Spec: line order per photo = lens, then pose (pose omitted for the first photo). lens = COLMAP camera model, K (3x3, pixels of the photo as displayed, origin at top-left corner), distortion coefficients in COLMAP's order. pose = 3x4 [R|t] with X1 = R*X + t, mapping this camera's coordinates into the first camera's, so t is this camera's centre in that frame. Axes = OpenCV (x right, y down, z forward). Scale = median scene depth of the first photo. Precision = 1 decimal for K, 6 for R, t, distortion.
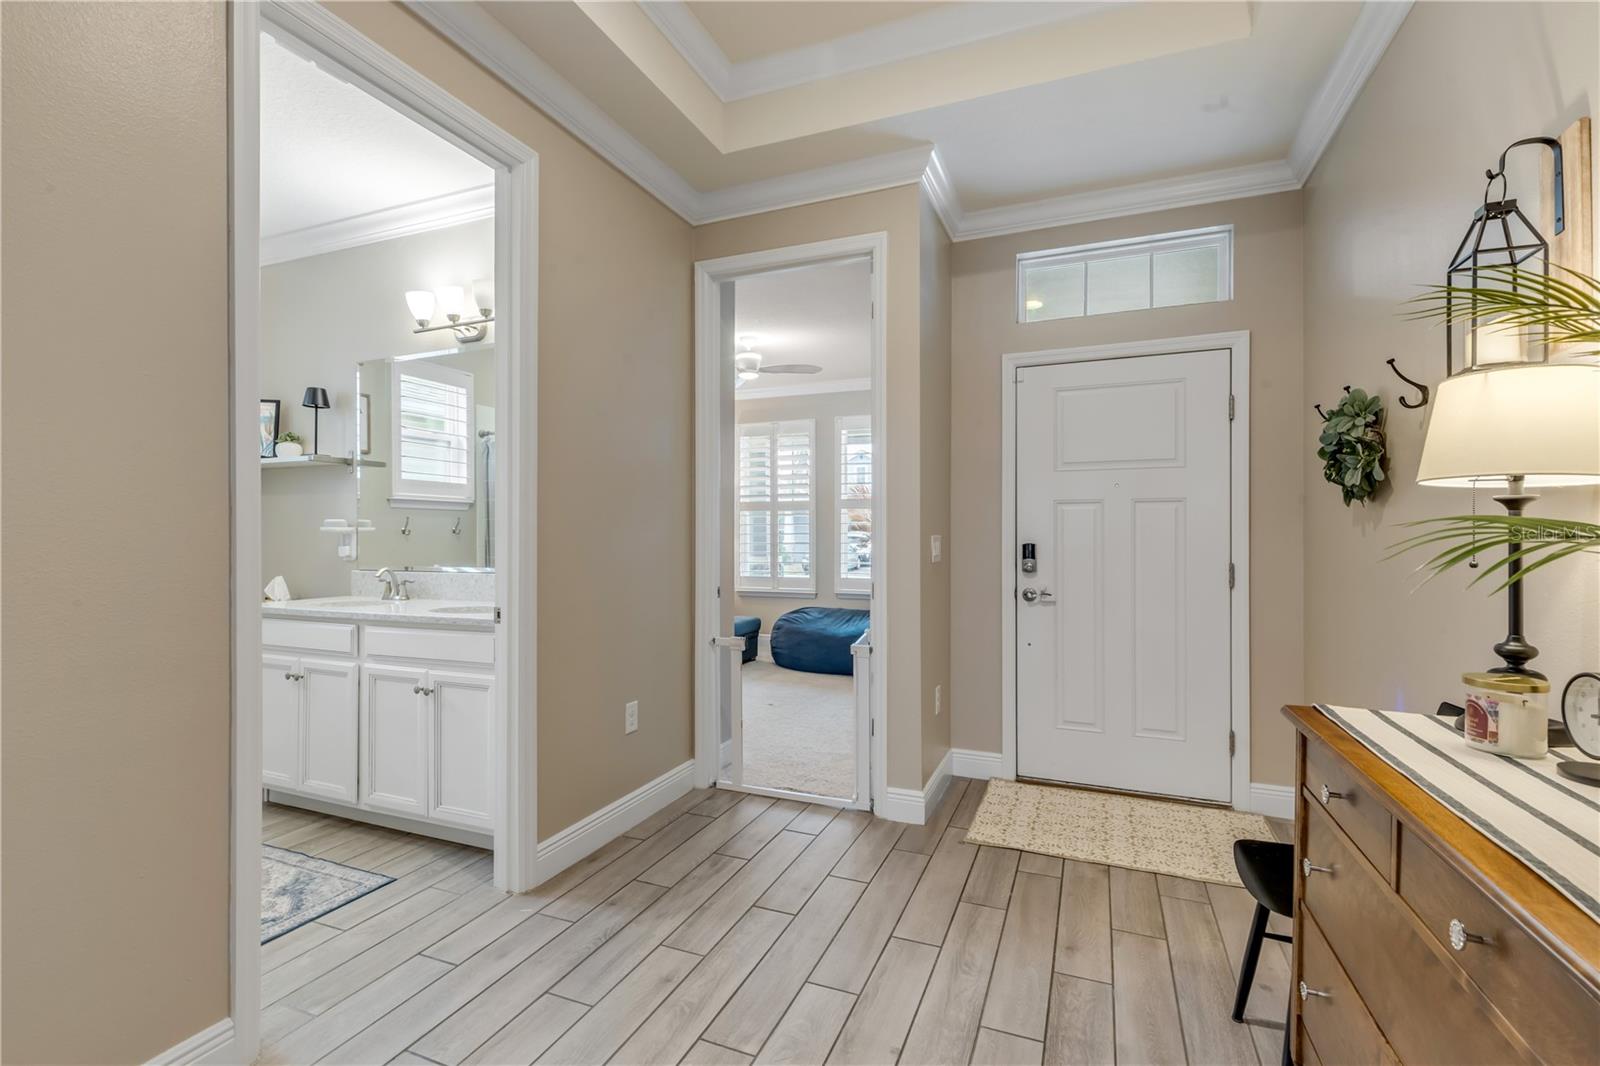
lens RADIAL K [[720.0, 0, 806.8], [0, 720.0, 534.8], [0, 0, 1]] dist [0.001255, -0.000121]
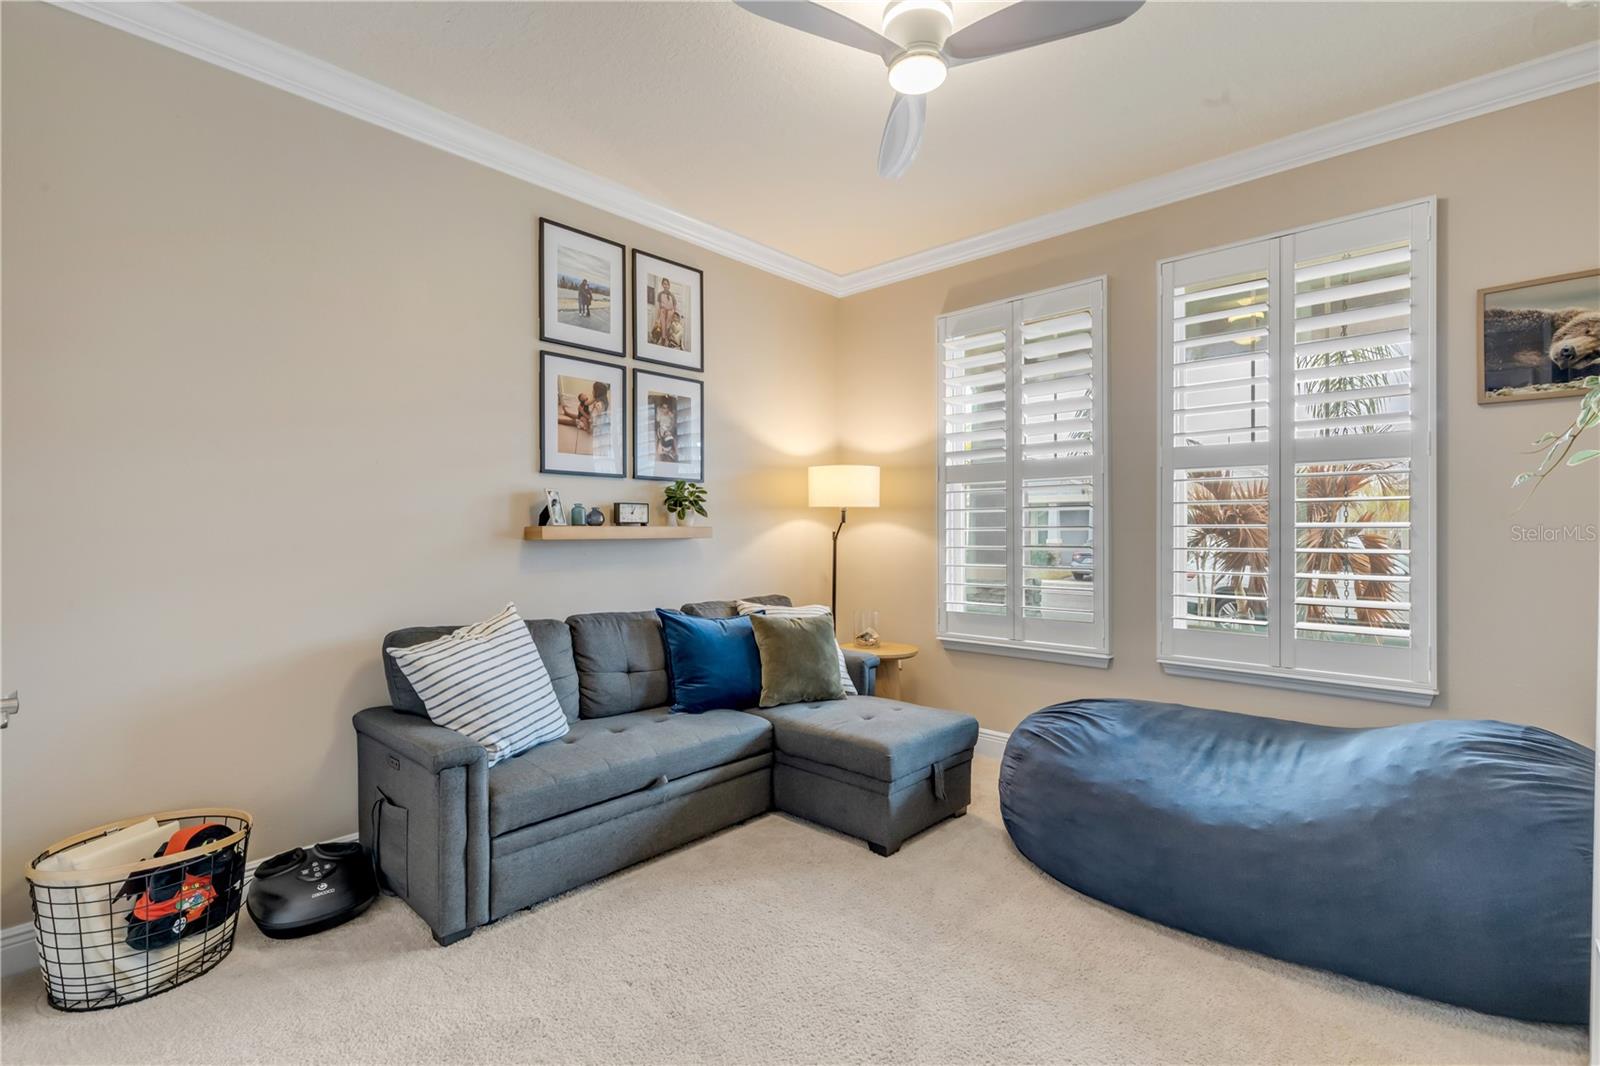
lens RADIAL K [[720.0, 0, 806.8], [0, 720.0, 534.8], [0, 0, 1]] dist [0.001255, -0.000121]
pose [[0.938559, -0.001359, -0.345115, -0.007553], [0.000656, 0.999997, -0.002152, 0.003401], [0.345117, 0.001793, 0.938558, 0.398032]]
